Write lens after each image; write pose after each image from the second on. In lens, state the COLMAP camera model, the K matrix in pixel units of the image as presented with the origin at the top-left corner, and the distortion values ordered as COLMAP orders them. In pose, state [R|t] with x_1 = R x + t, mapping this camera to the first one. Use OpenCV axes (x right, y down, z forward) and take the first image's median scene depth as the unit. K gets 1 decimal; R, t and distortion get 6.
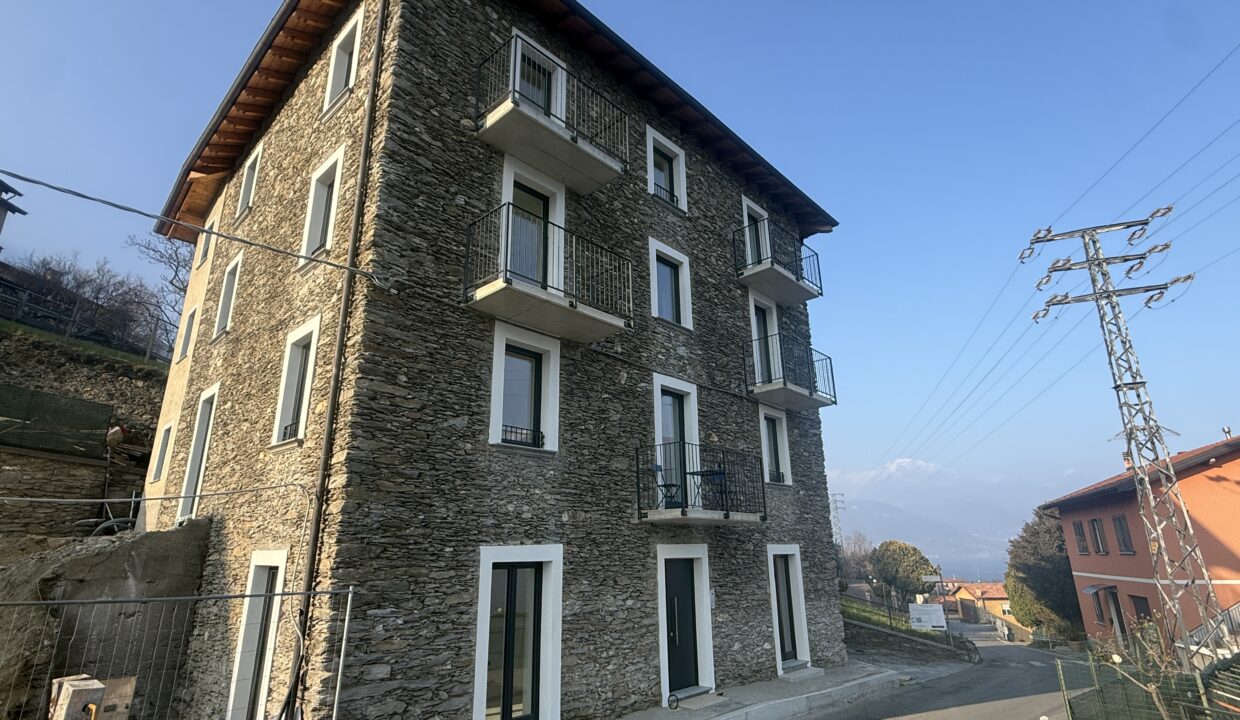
lens RADIAL K [[616.5, 0, 616.2], [0, 616.5, 358.8], [0, 0, 1]] dist [-0.000418, 0.000046]
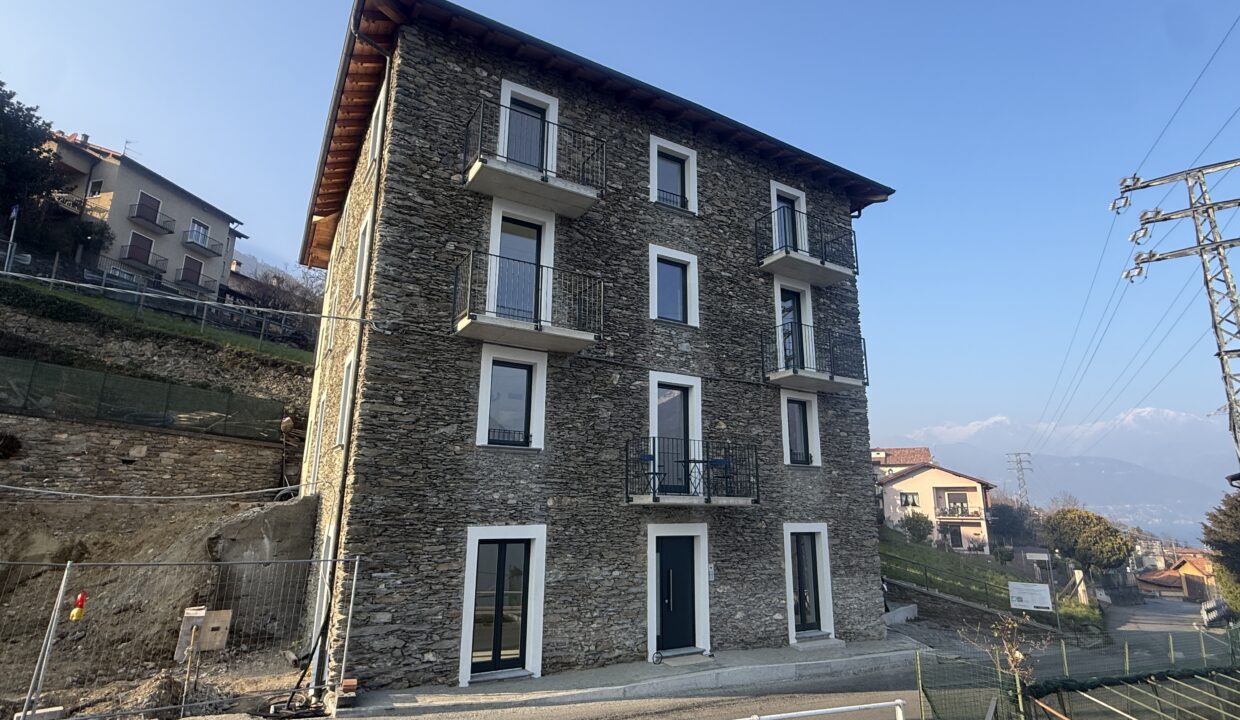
lens RADIAL K [[616.5, 0, 616.2], [0, 616.5, 358.8], [0, 0, 1]] dist [-0.000418, 0.000046]
pose [[0.962173, -0.042492, -0.269106, 0.325714], [0.060932, 0.996304, 0.060542, -0.075582], [0.265539, -0.074649, 0.961206, -0.089321]]
